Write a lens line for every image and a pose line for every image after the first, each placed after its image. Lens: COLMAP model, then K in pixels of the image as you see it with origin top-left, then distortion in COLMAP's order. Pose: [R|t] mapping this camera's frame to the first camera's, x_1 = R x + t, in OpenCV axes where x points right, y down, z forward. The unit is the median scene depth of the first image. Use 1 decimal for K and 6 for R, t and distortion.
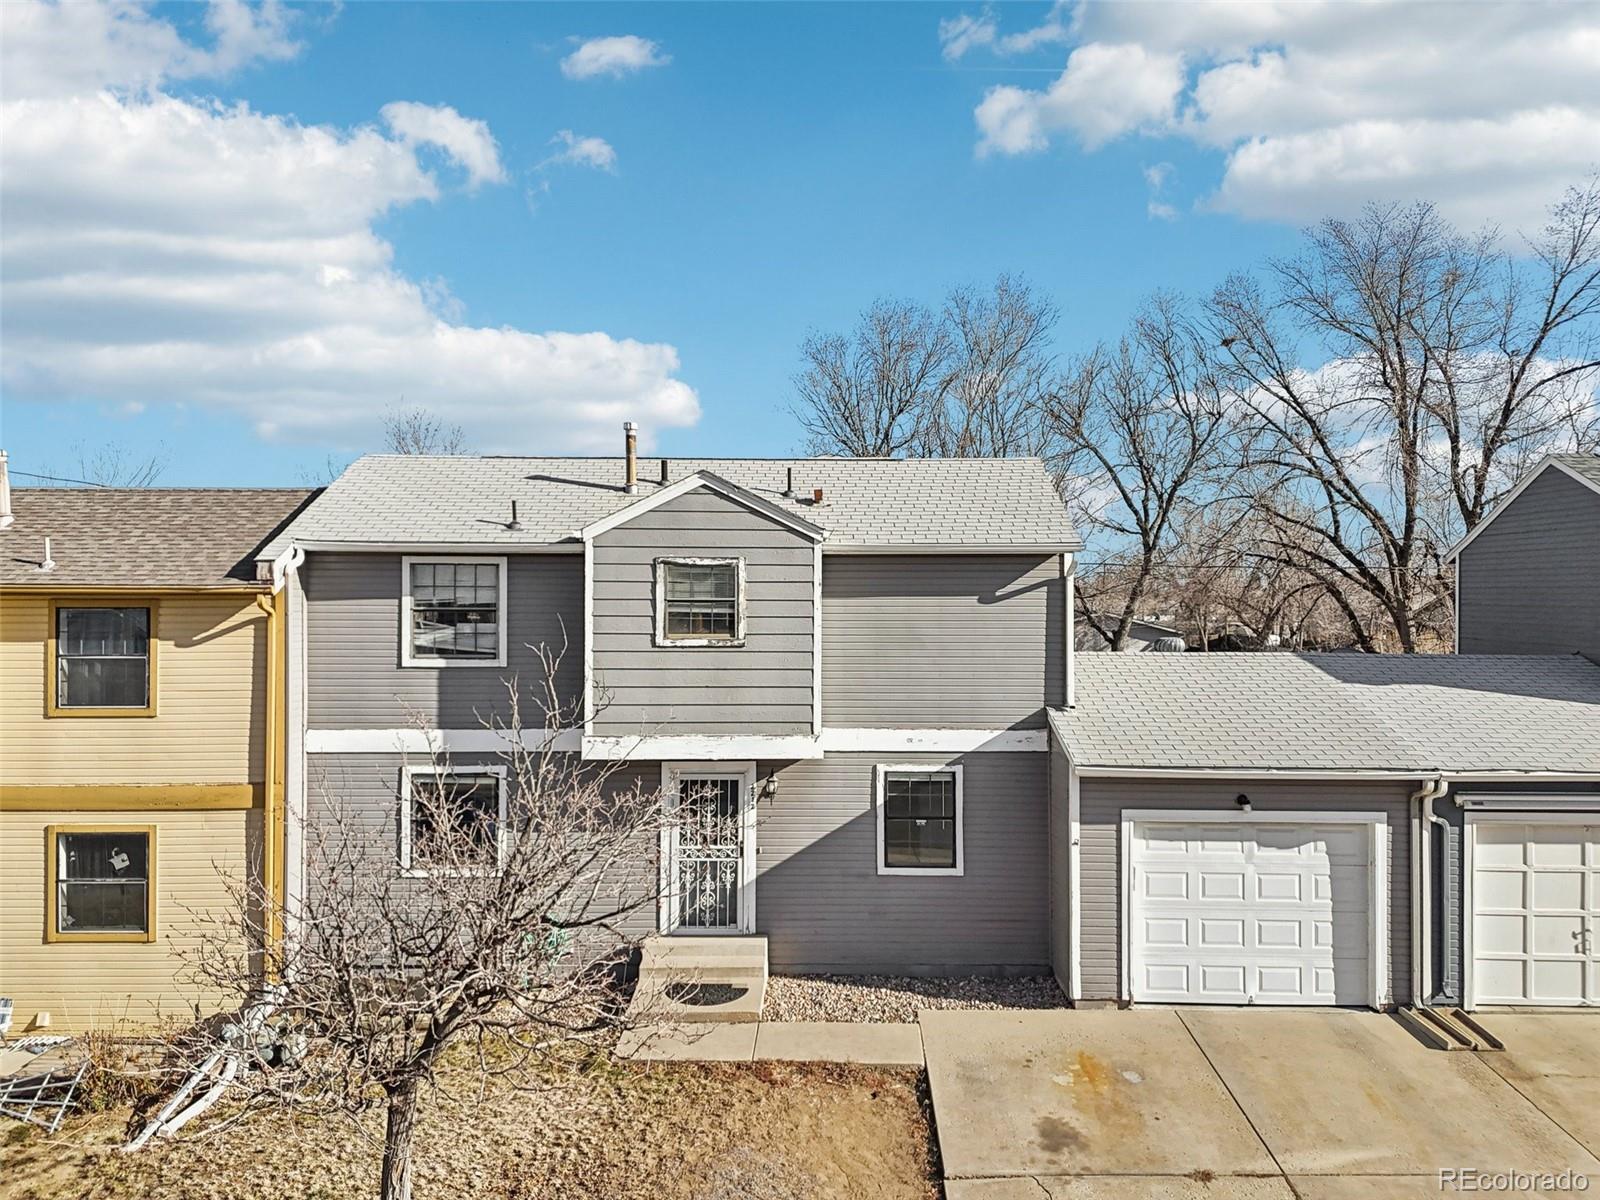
lens RADIAL K [[1205.6, 0, 806.7], [0, 1205.6, 595.5], [0, 0, 1]] dist [0.076716, -0.060064]
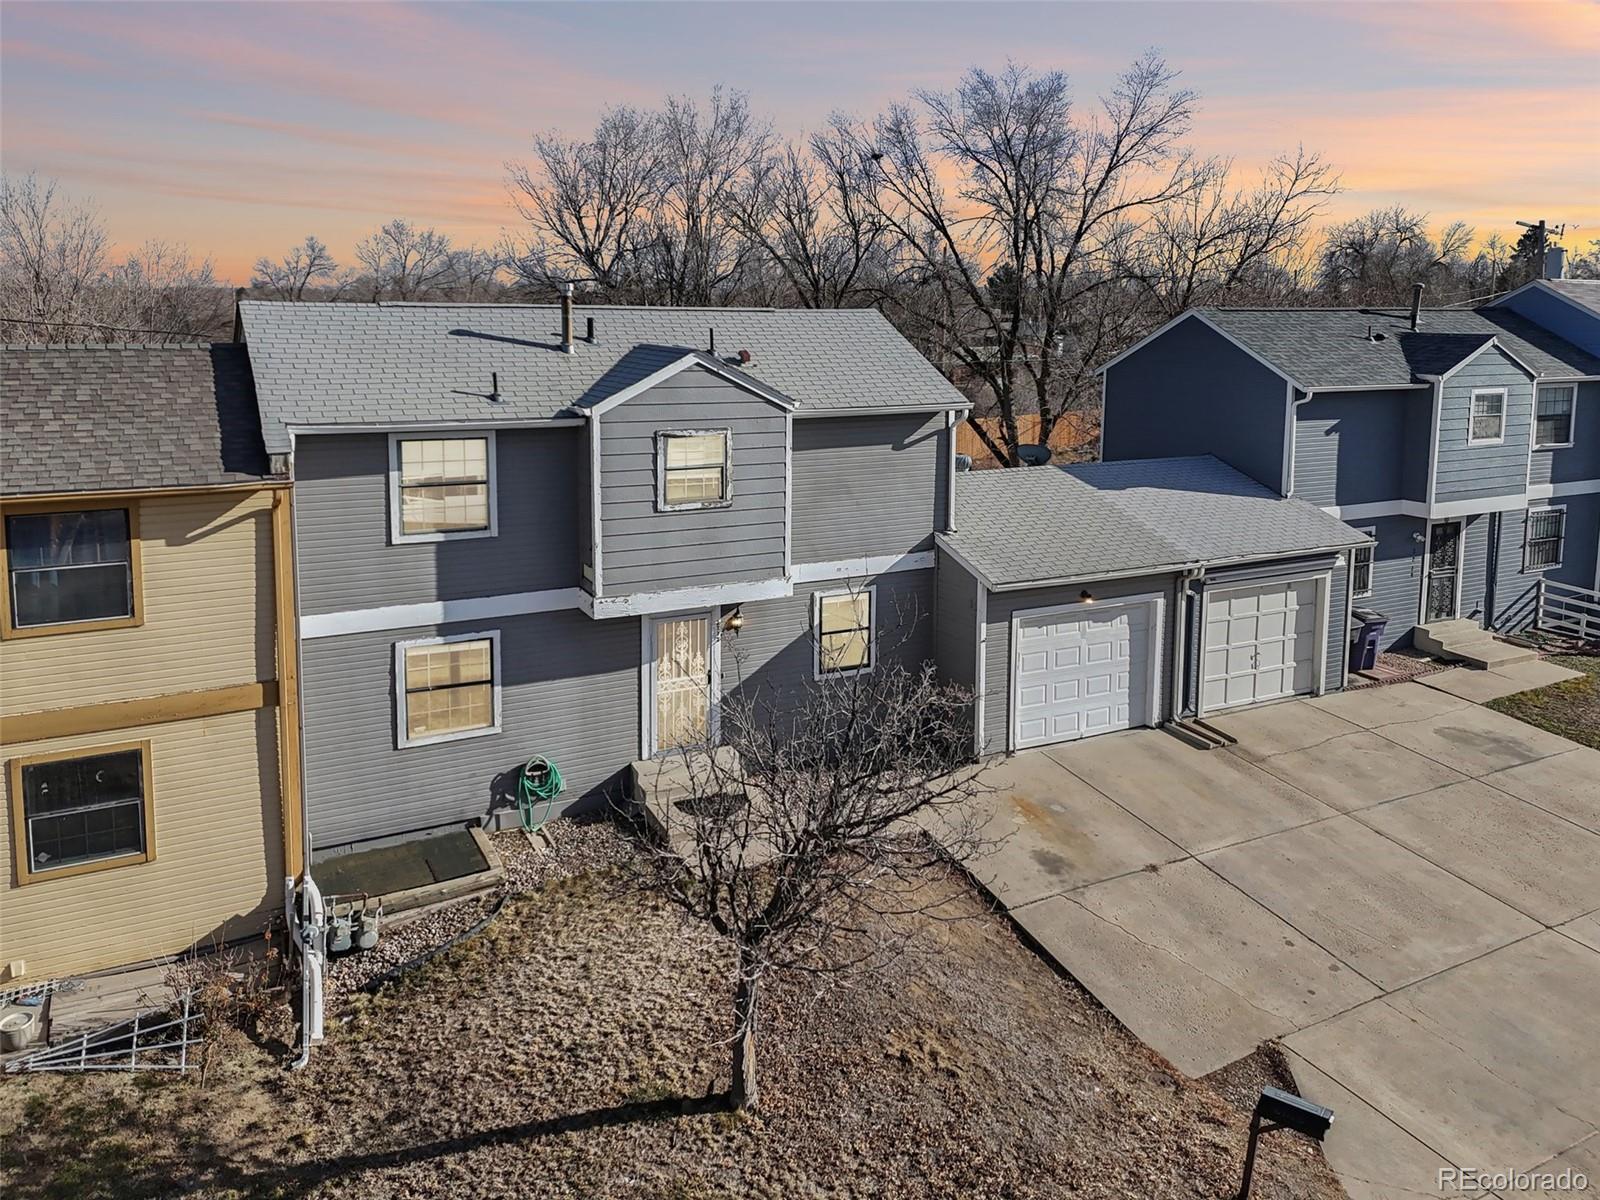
lens RADIAL K [[1205.5, 0, 799.3], [0, 1205.5, 446.6], [0, 0, 1]] dist [0.039400, -0.006099]
pose [[0.884565, -0.049361, 0.463798, -0.514741], [-0.002343, 0.993902, 0.110247, -0.136774], [-0.466411, -0.098607, 0.879055, -0.019345]]
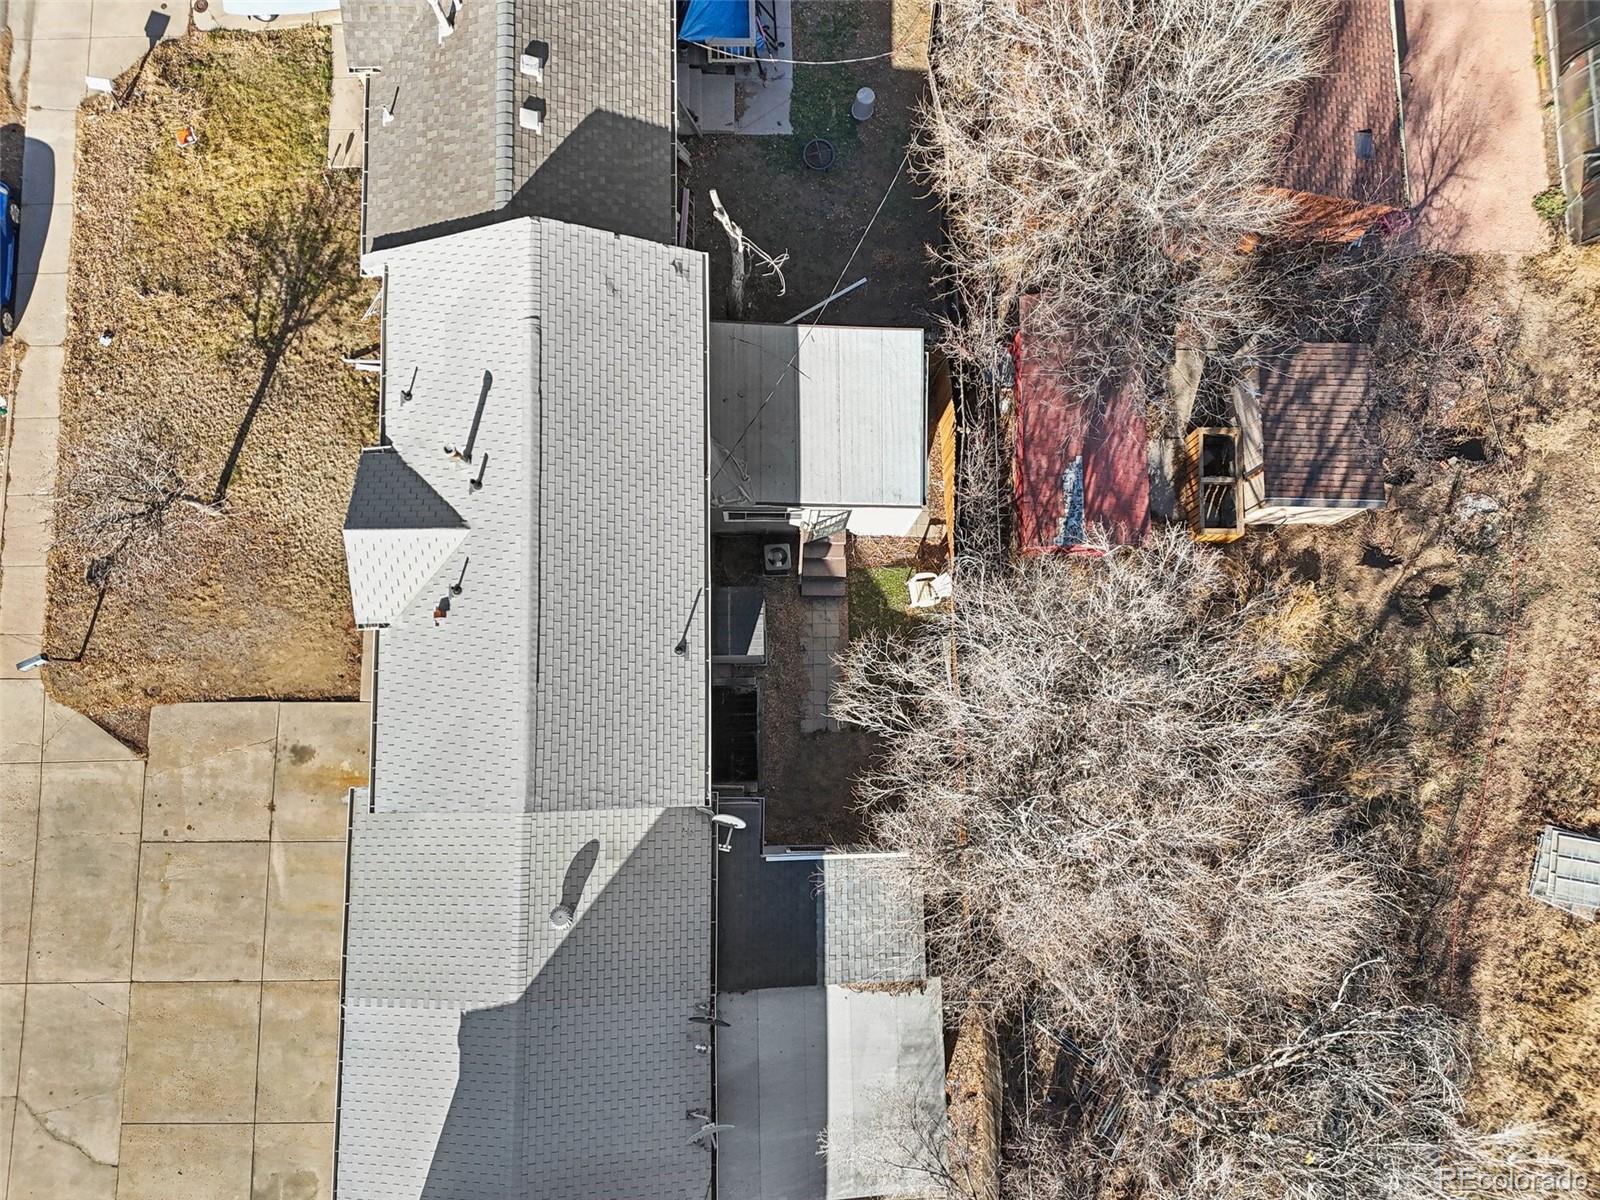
lens RADIAL K [[1205.6, 0, 806.7], [0, 1205.6, 595.5], [0, 0, 1]] dist [0.076716, -0.060064]
pose [[0.017484, 0.990977, -0.132883, 0.229076], [-0.040417, 0.133496, 0.990225, -1.591586], [0.999030, -0.011943, 0.042386, 1.547764]]
